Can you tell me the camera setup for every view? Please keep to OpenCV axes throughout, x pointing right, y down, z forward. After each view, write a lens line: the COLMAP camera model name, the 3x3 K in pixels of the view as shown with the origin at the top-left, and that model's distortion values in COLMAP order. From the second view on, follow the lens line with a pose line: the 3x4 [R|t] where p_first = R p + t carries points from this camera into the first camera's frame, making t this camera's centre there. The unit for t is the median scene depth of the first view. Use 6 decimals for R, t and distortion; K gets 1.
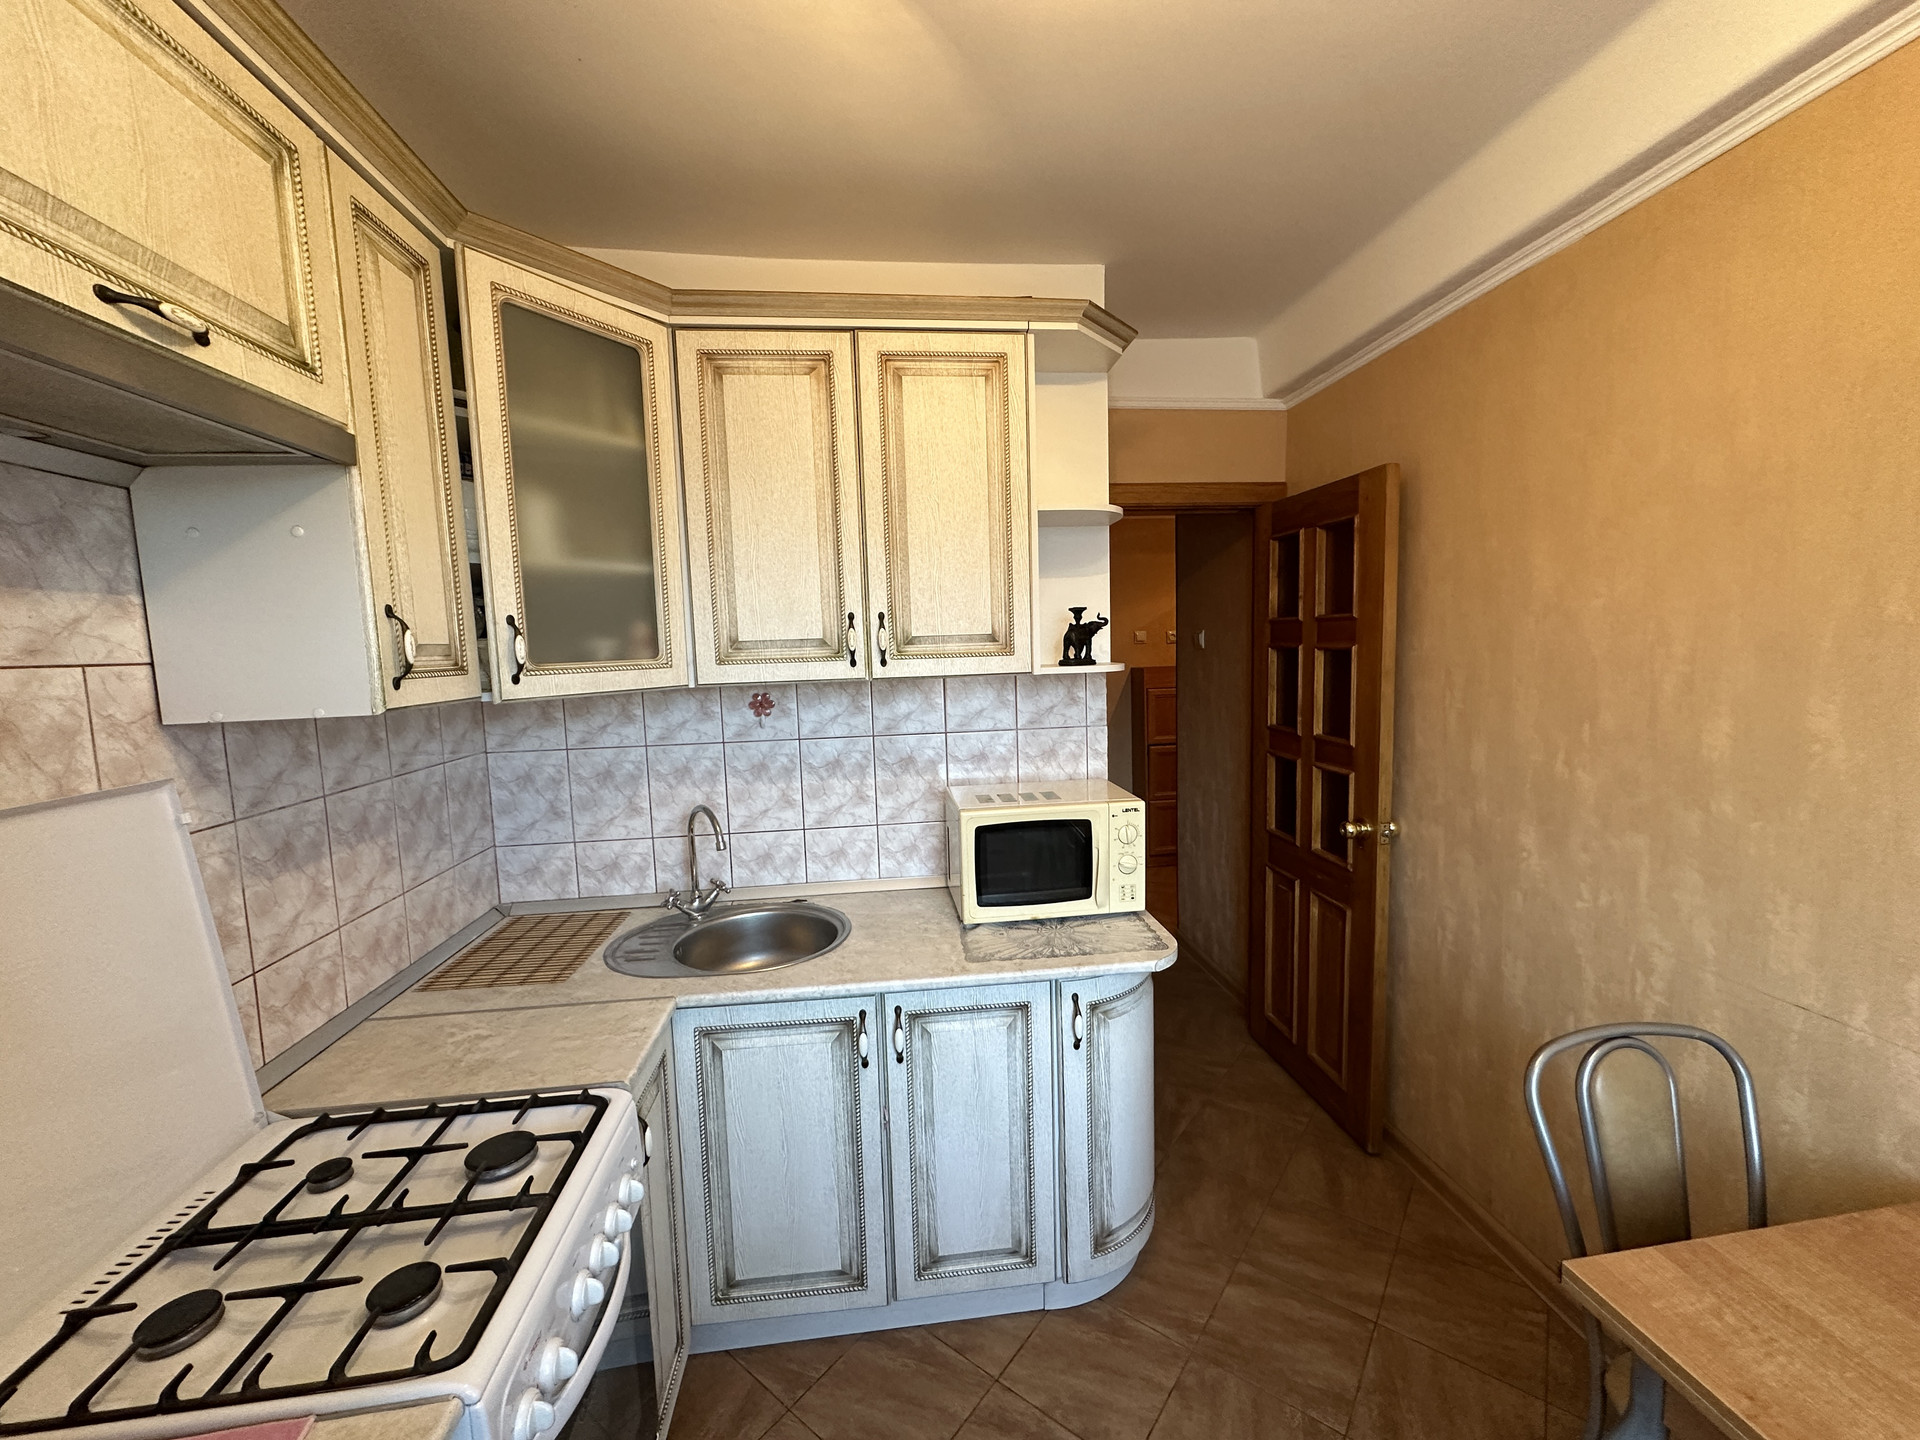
lens RADIAL K [[760.7, 0, 957.8], [0, 760.7, 717.2], [0, 0, 1]] dist [-0.006025, 0.000868]
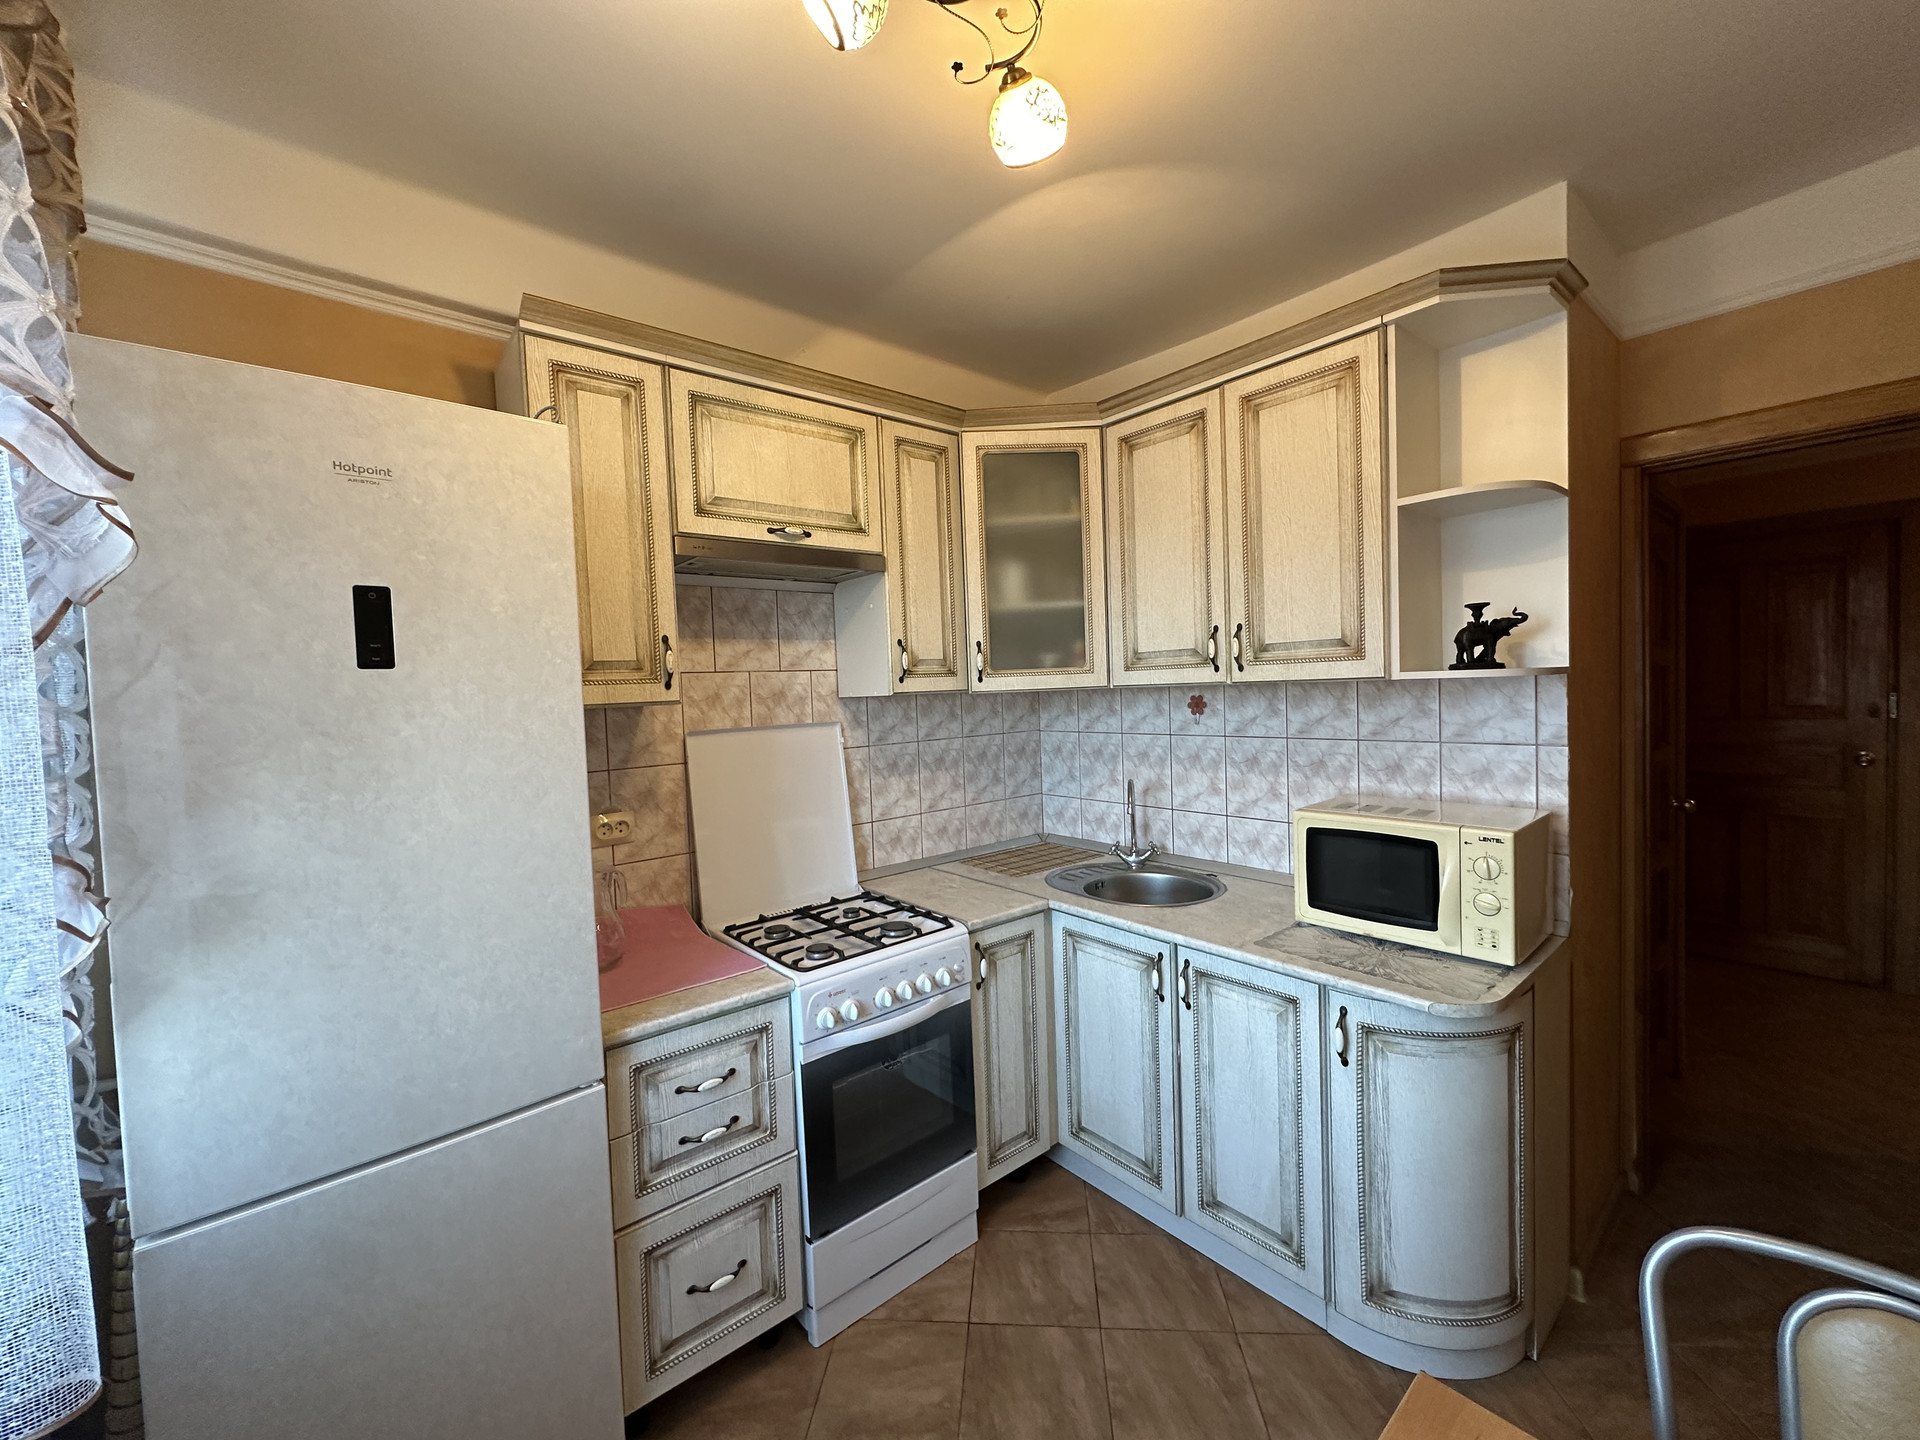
lens RADIAL K [[760.7, 0, 962.2], [0, 760.7, 716.5], [0, 0, 1]] dist [-0.006025, 0.000868]
pose [[0.551230, 0.043797, -0.833203, 0.678612], [-0.060059, 0.998114, 0.012732, 0.010855], [0.832189, 0.043023, 0.552821, 0.043421]]
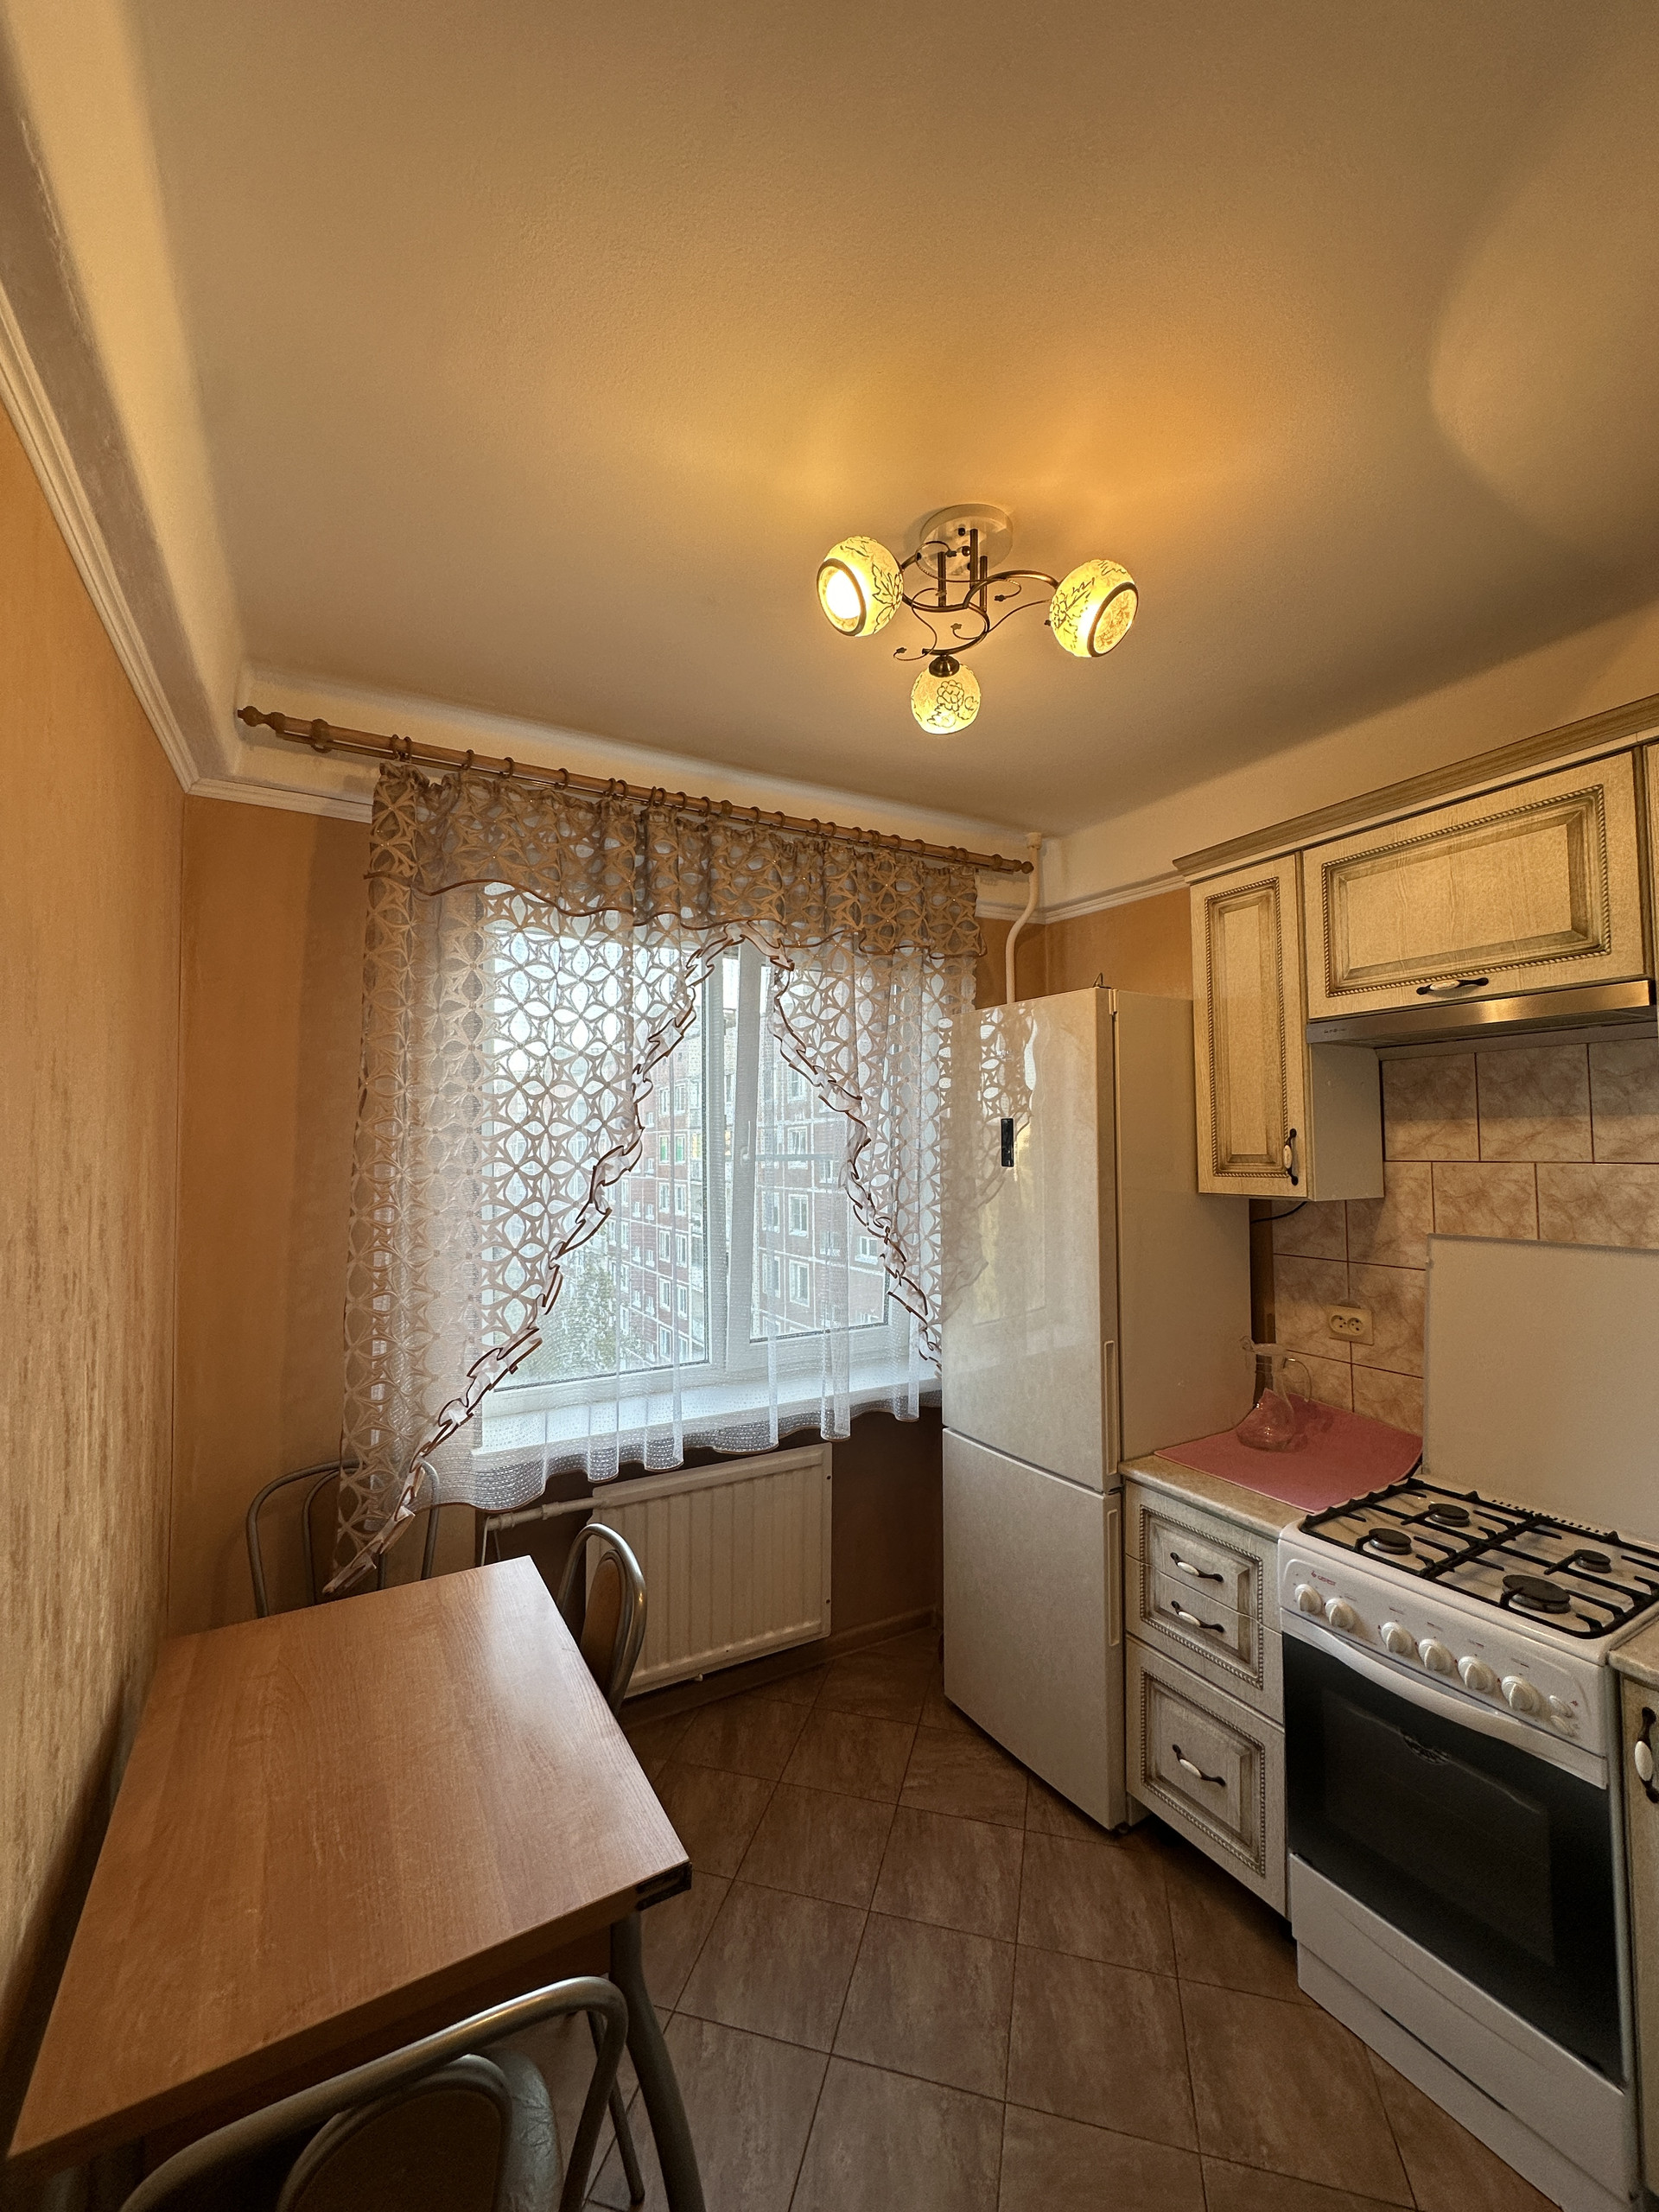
lens RADIAL K [[876.4, 0, 833.9], [0, 876.4, 1109.3], [0, 0, 1]] dist [-0.006025, 0.000868]
pose [[-0.917041, 0.026928, -0.397882, 0.600563], [0.002630, 0.998104, 0.061488, -0.170584], [0.398783, 0.055340, -0.915374, 1.150074]]
